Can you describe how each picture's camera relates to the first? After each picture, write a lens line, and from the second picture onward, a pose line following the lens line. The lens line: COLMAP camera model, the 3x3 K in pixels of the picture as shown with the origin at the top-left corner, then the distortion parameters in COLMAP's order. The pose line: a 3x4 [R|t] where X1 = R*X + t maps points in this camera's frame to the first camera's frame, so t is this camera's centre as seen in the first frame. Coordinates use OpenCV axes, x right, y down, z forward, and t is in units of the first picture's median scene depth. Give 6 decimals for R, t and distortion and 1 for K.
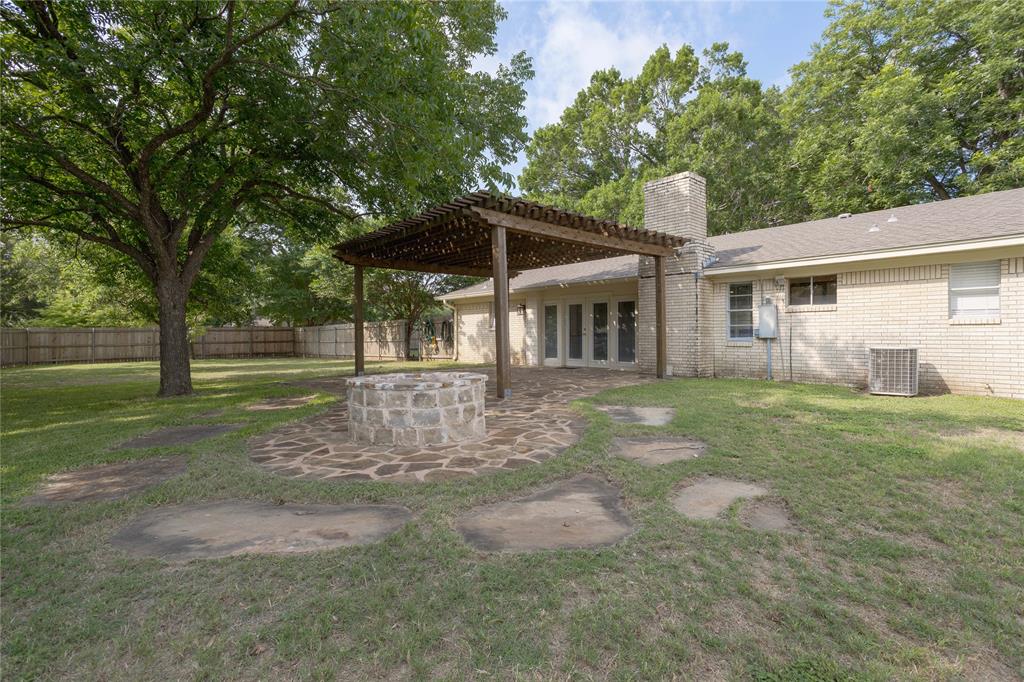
lens RADIAL K [[492.3, 0, 523.1], [0, 492.3, 331.7], [0, 0, 1]] dist [-0.018765, 0.006655]
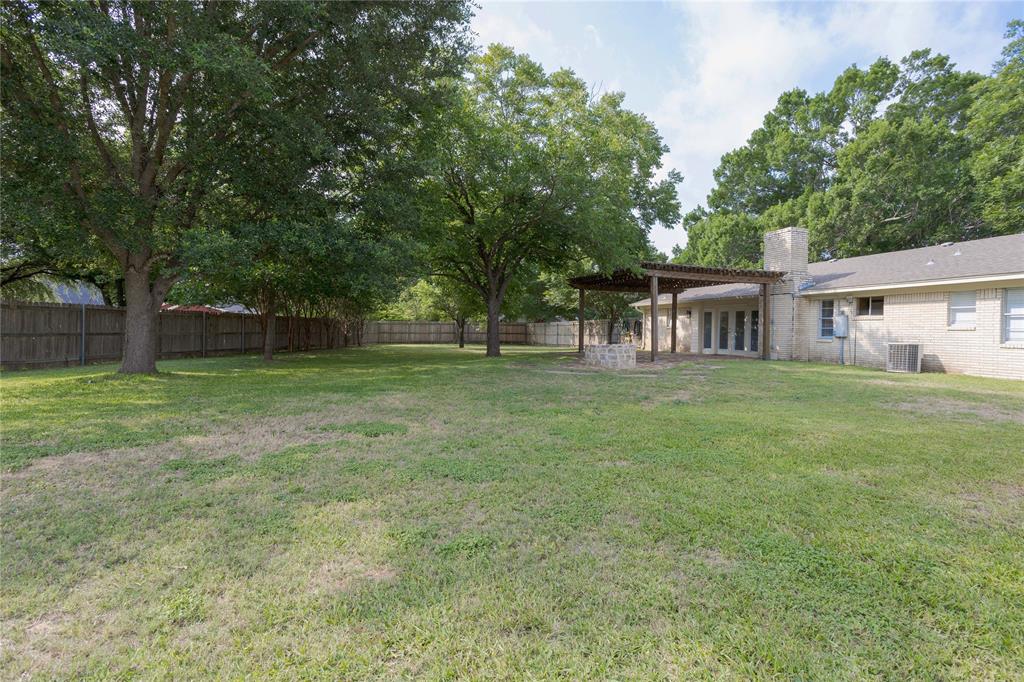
lens RADIAL K [[492.3, 0, 510.9], [0, 492.3, 327.1], [0, 0, 1]] dist [-0.018765, 0.006655]
pose [[0.907876, 0.019027, -0.418807, 0.159093], [-0.020132, 0.999796, 0.001779, 0.000768], [0.418756, 0.006816, 0.908073, -0.638386]]
